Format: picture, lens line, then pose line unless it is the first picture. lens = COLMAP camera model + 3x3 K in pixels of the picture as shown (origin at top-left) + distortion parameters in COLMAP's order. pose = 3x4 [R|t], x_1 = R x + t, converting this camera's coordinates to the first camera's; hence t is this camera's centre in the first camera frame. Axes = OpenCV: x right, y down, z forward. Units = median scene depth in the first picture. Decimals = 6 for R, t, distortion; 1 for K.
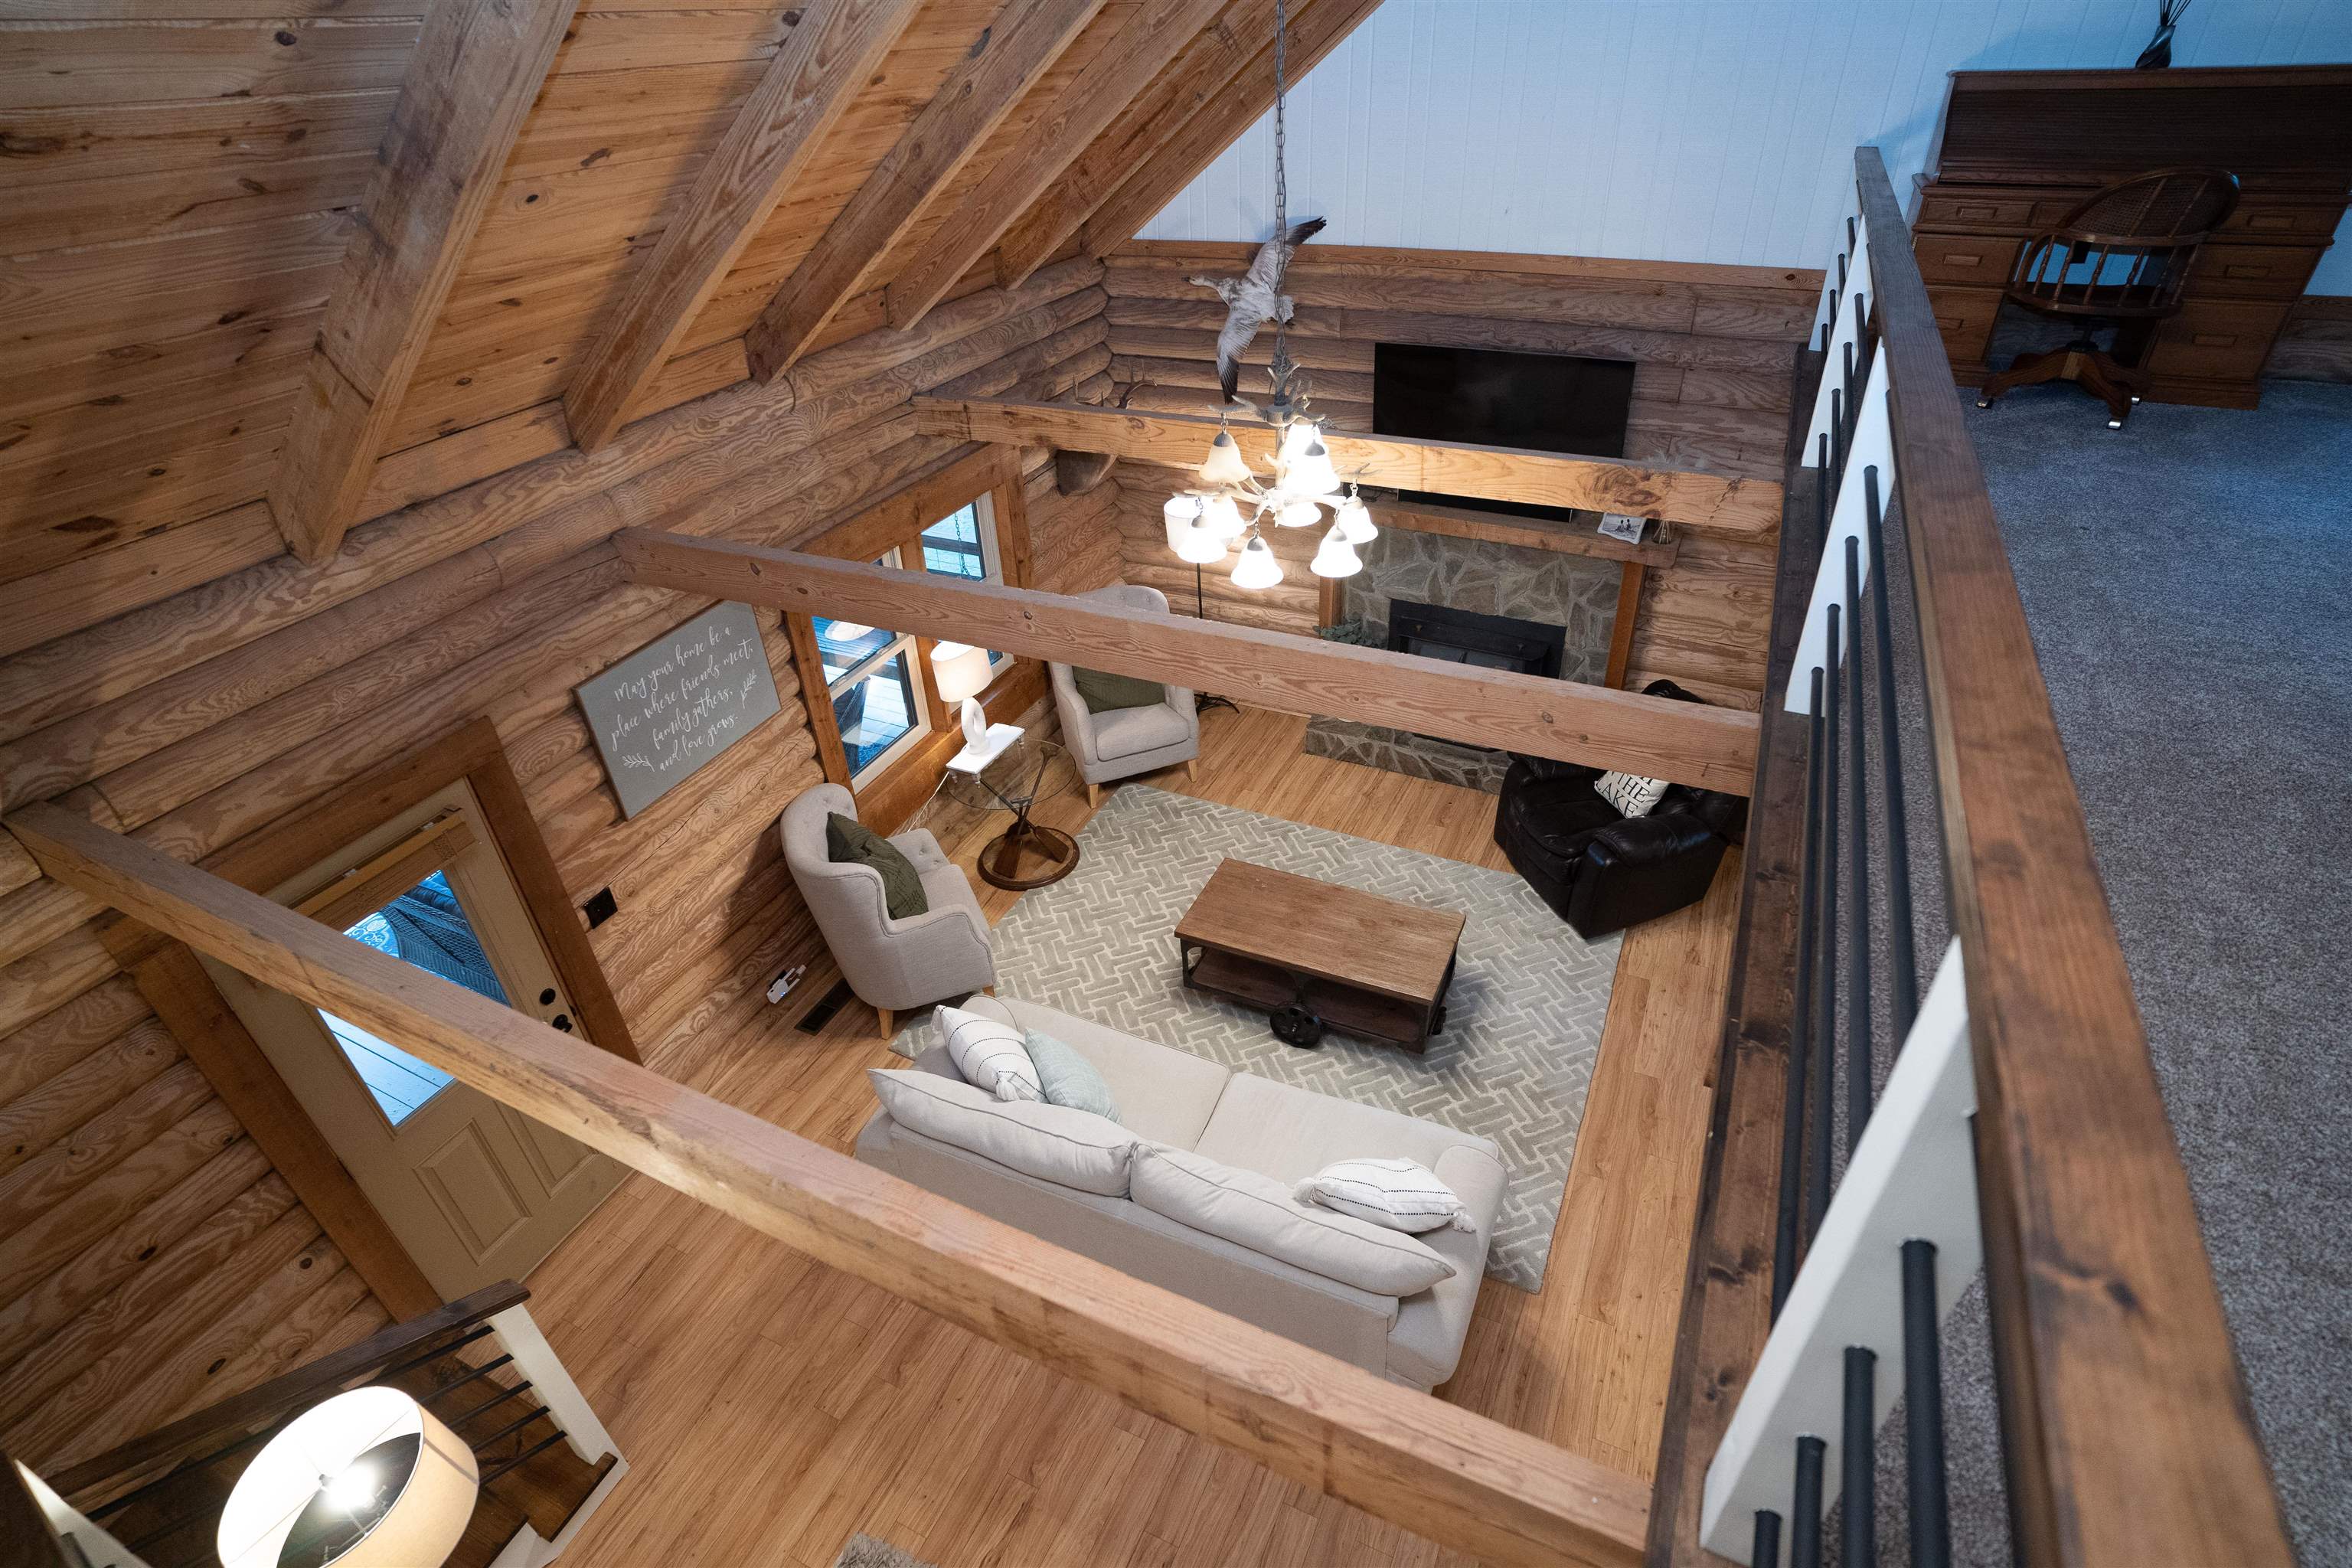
lens RADIAL K [[1125.7, 0, 1163.9], [0, 1125.7, 769.9], [0, 0, 1]] dist [-0.062503, 0.001846]
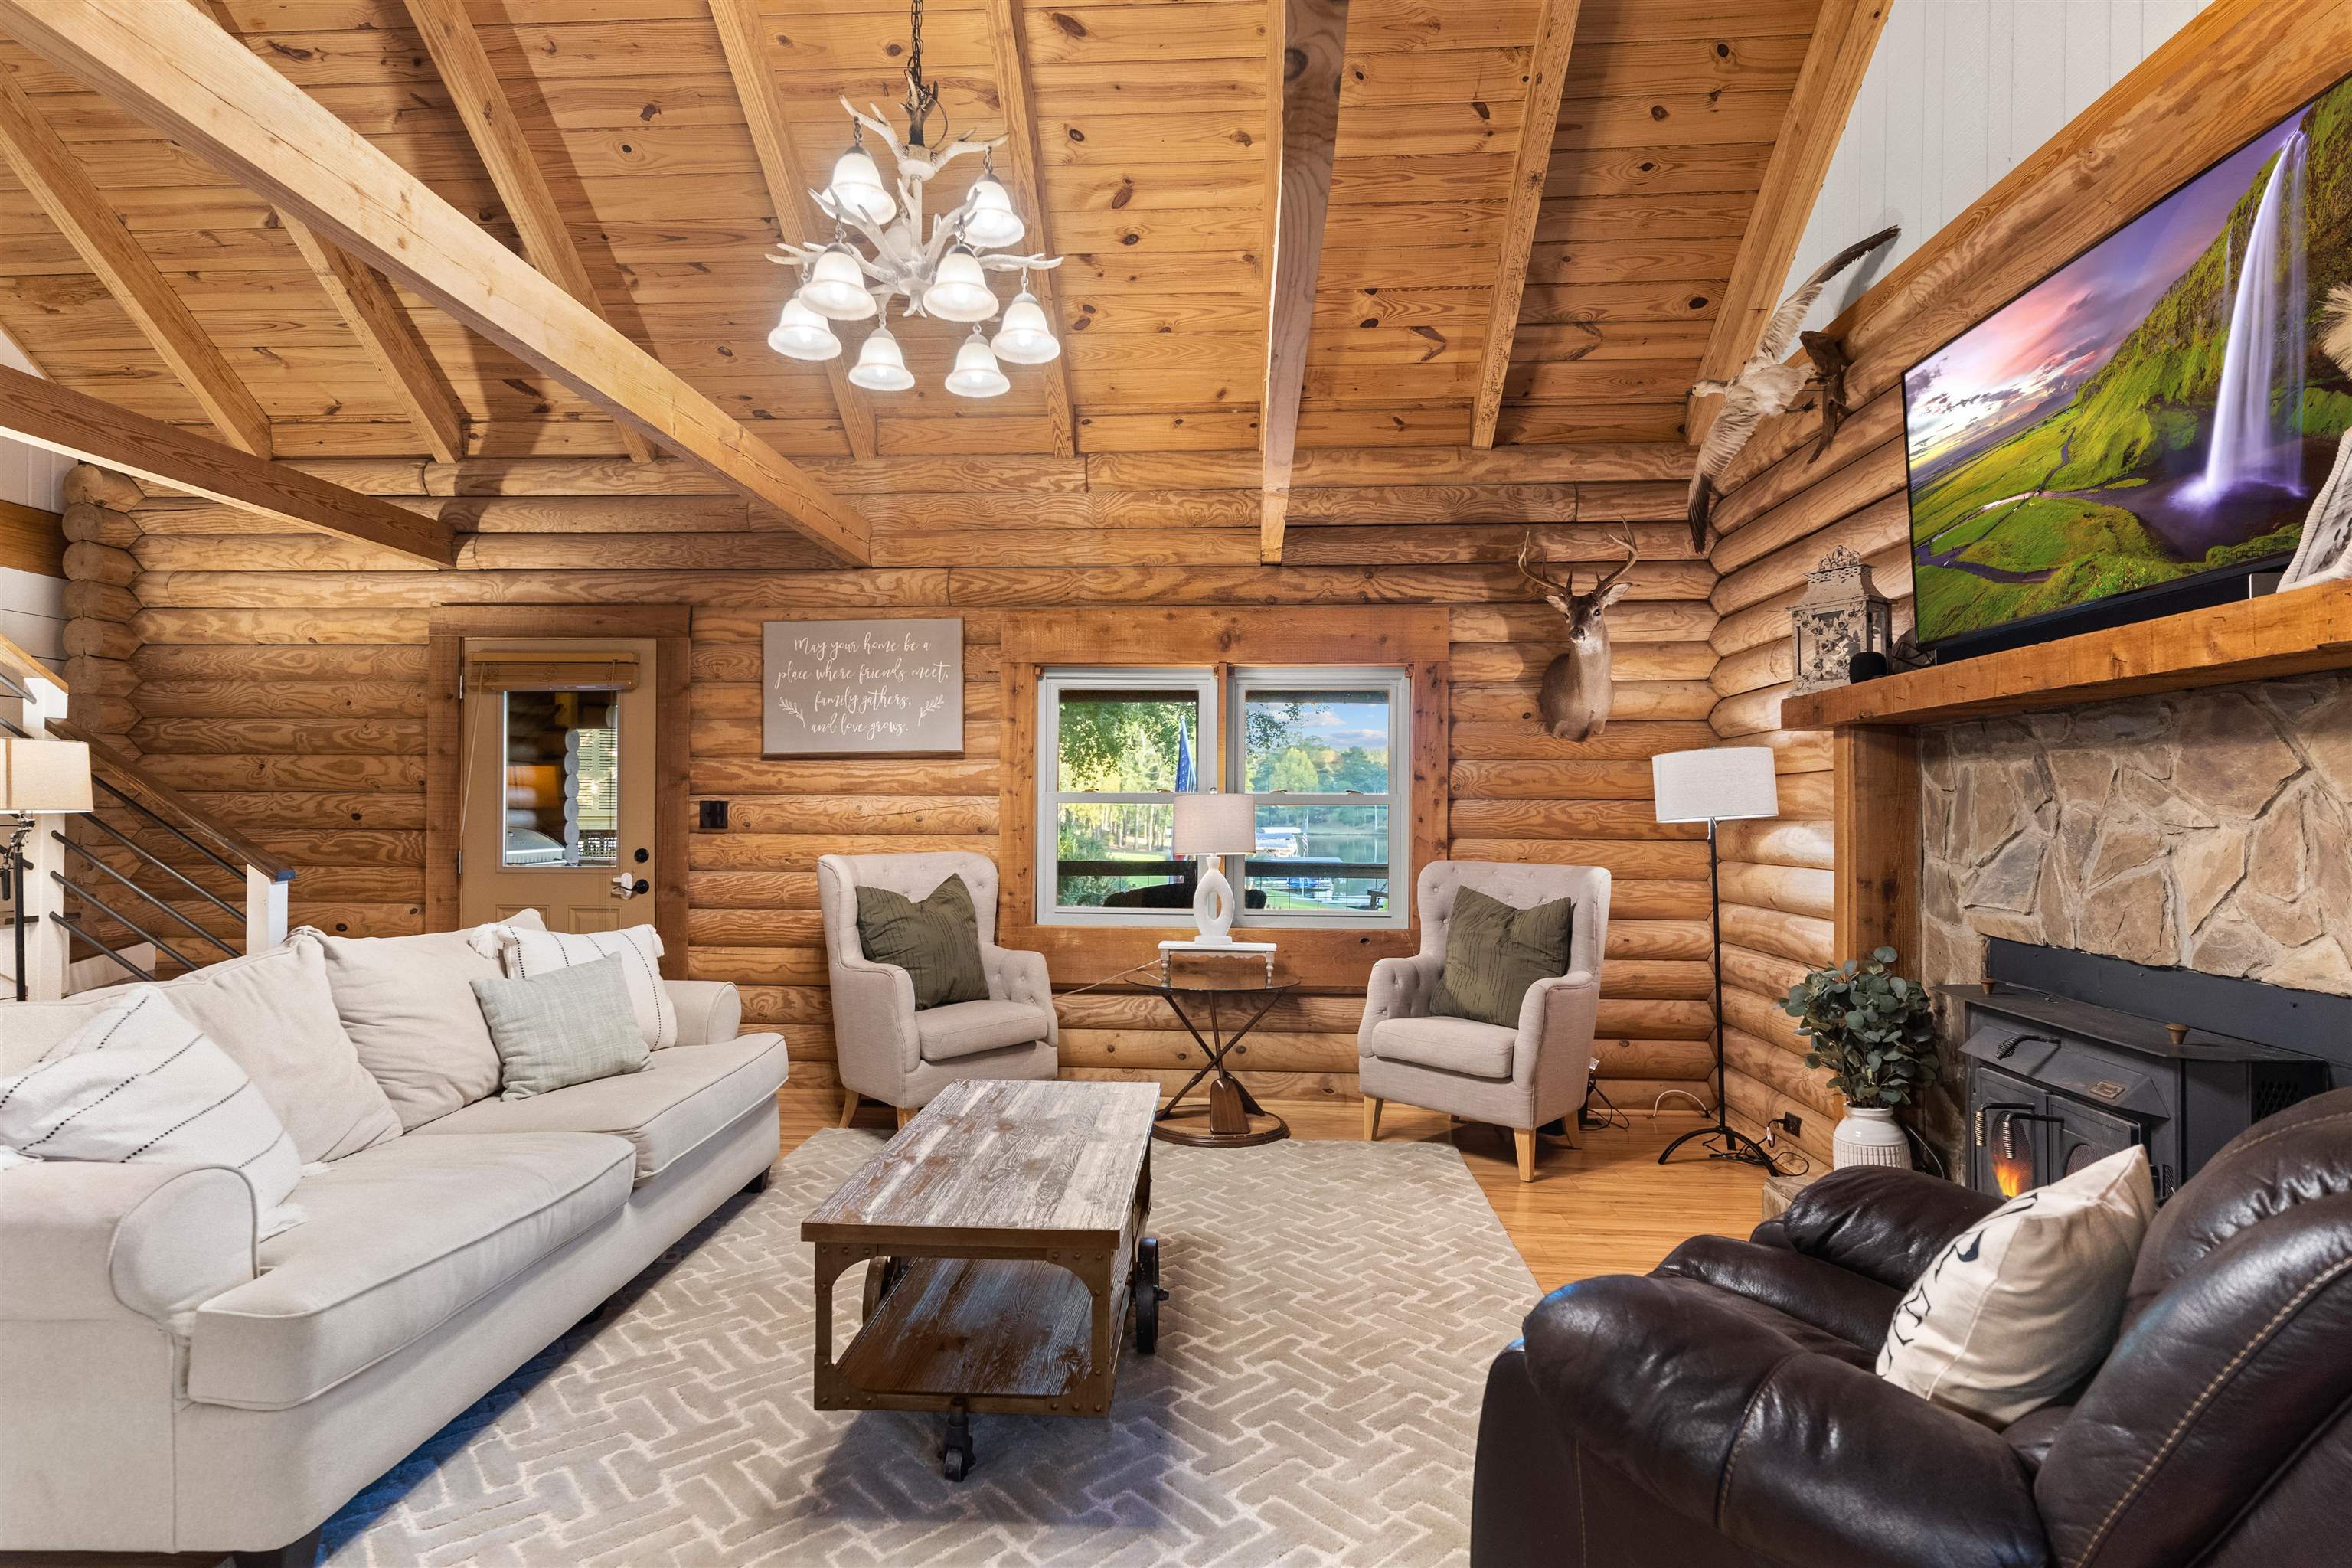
lens RADIAL K [[1122.9, 0, 1221.2], [0, 1122.9, 801.7], [0, 0, 1]] dist [-0.004551, 0.002539]
pose [[0.403233, 0.044780, -0.914001, 0.545797], [-0.520990, 0.832360, -0.189068, 0.042488], [0.752311, 0.552424, 0.358965, 0.691626]]
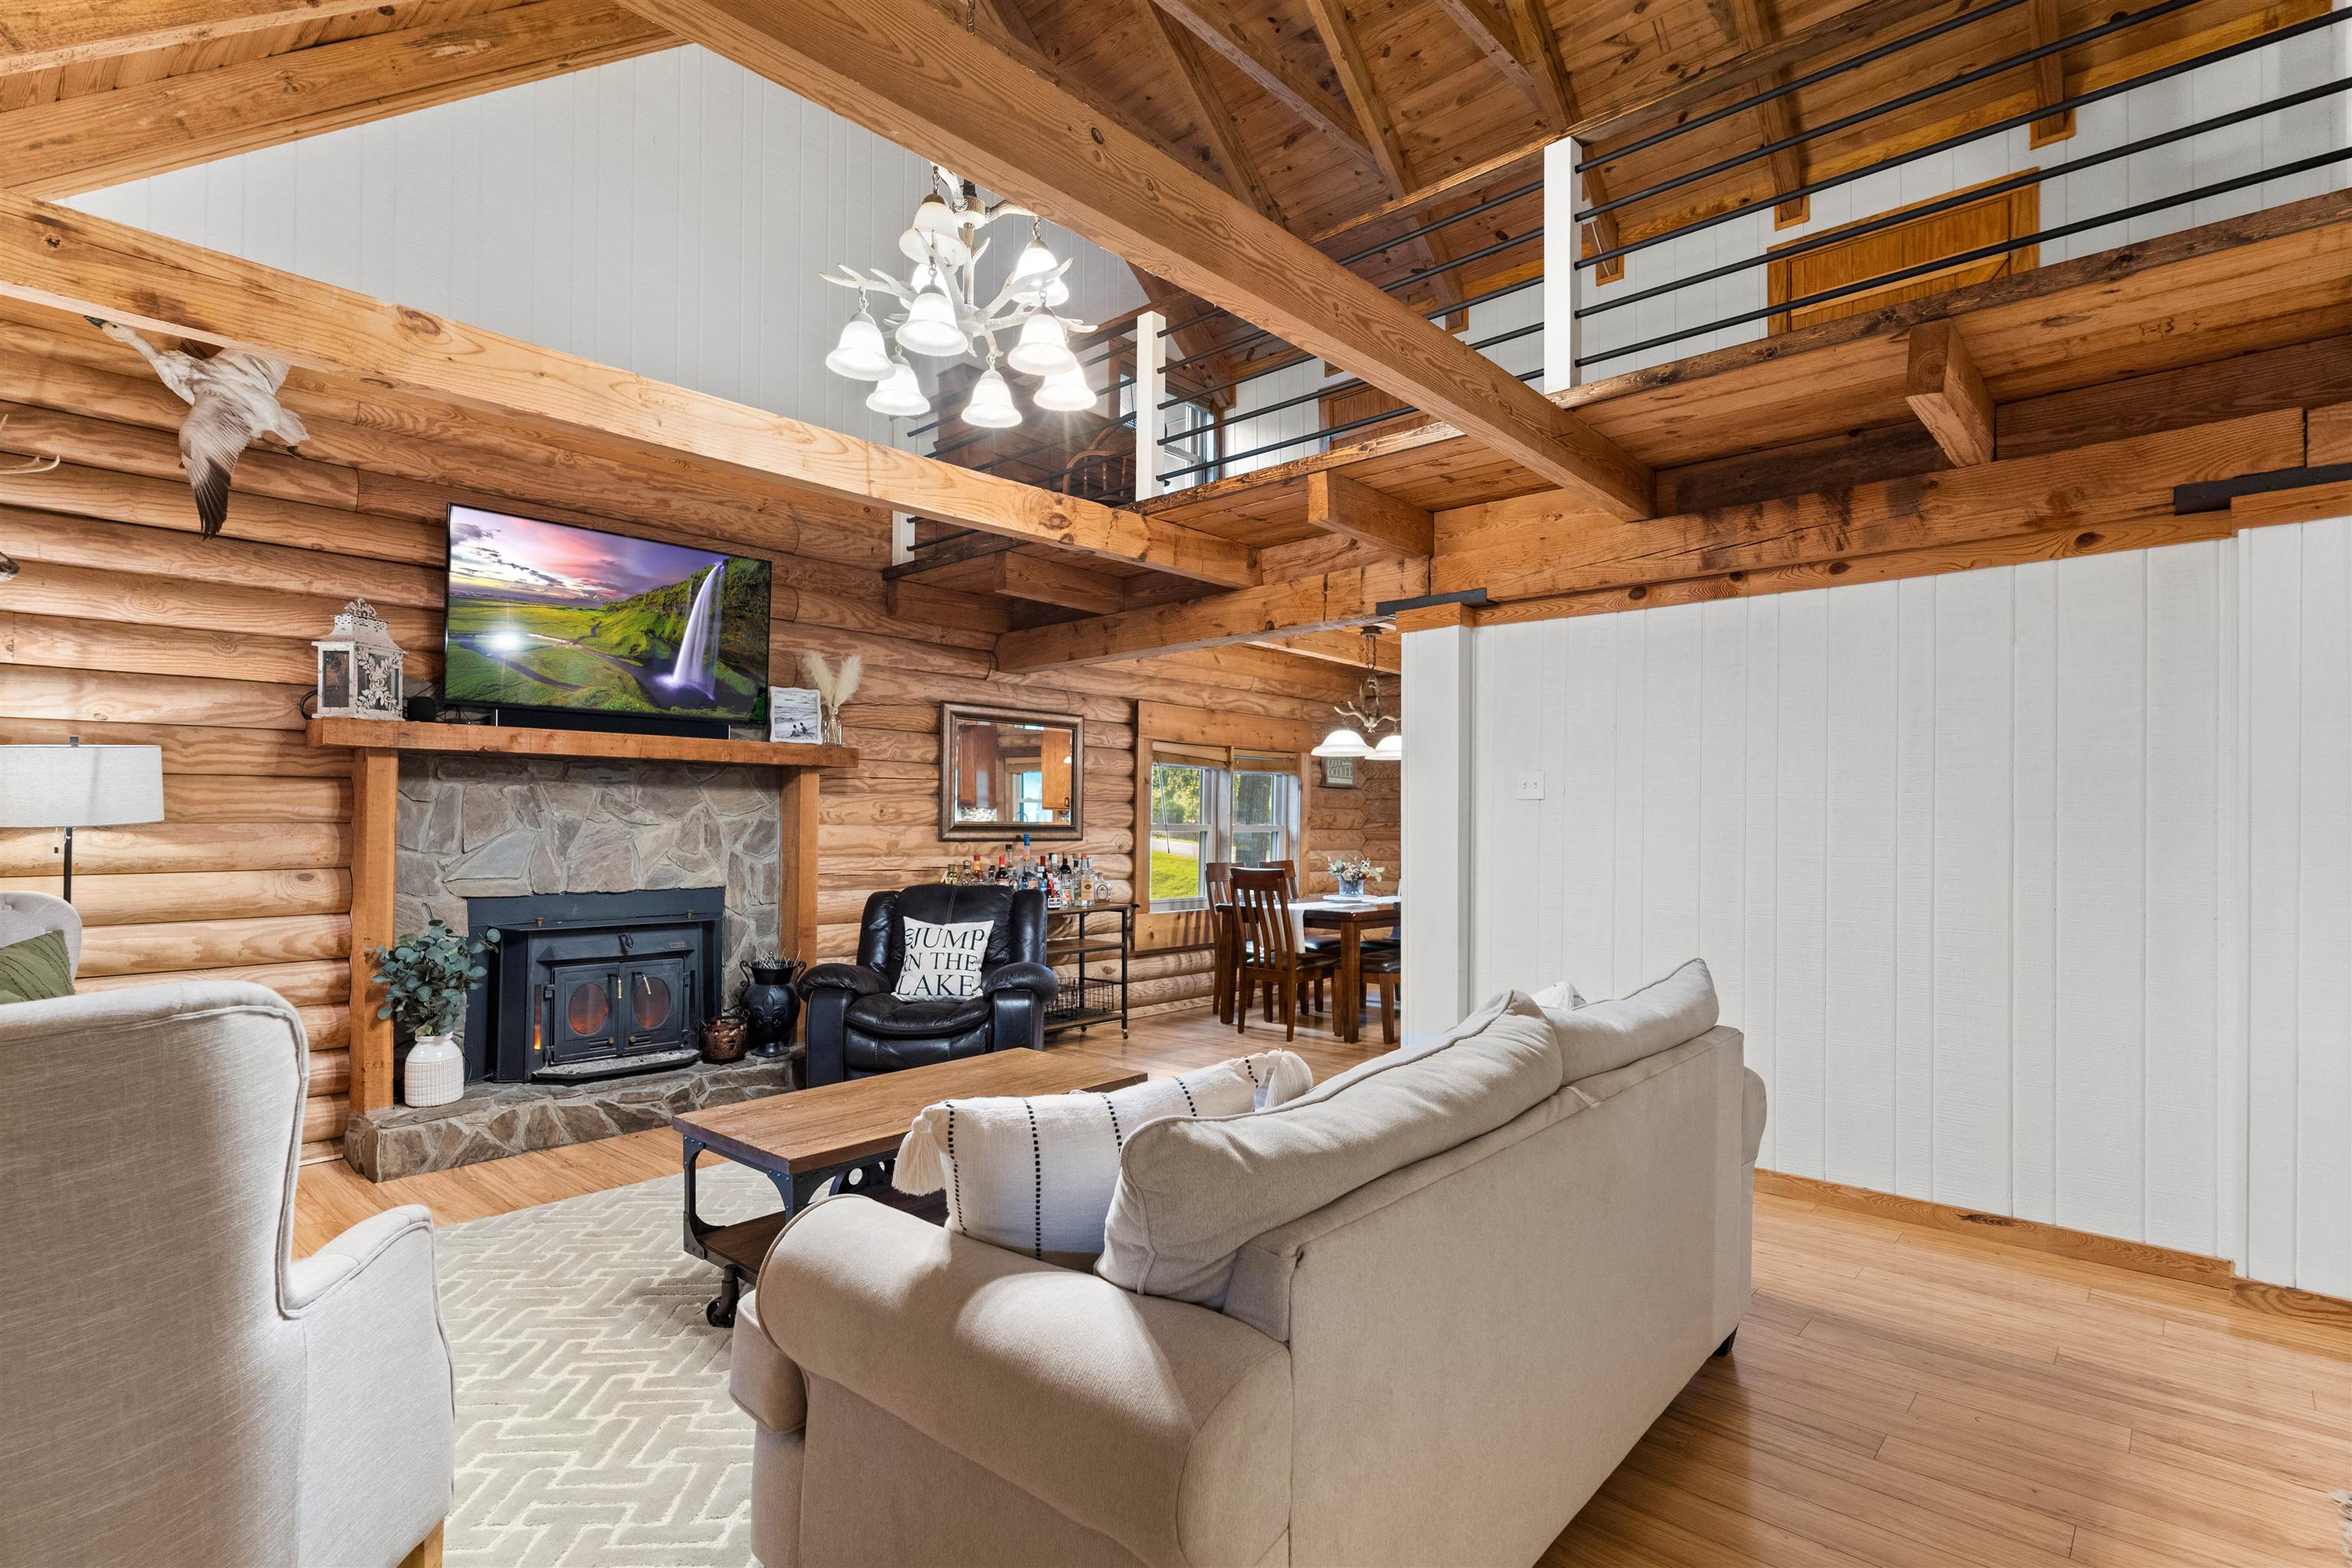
lens RADIAL K [[1122.9, 0, 1153.6], [0, 1122.9, 815.0], [0, 0, 1]] dist [-0.004551, 0.002539]
pose [[0.296884, 0.055412, 0.953304, -0.358799], [0.502942, 0.839552, -0.205429, 0.167339], [-0.811732, 0.540446, 0.221381, 0.576556]]
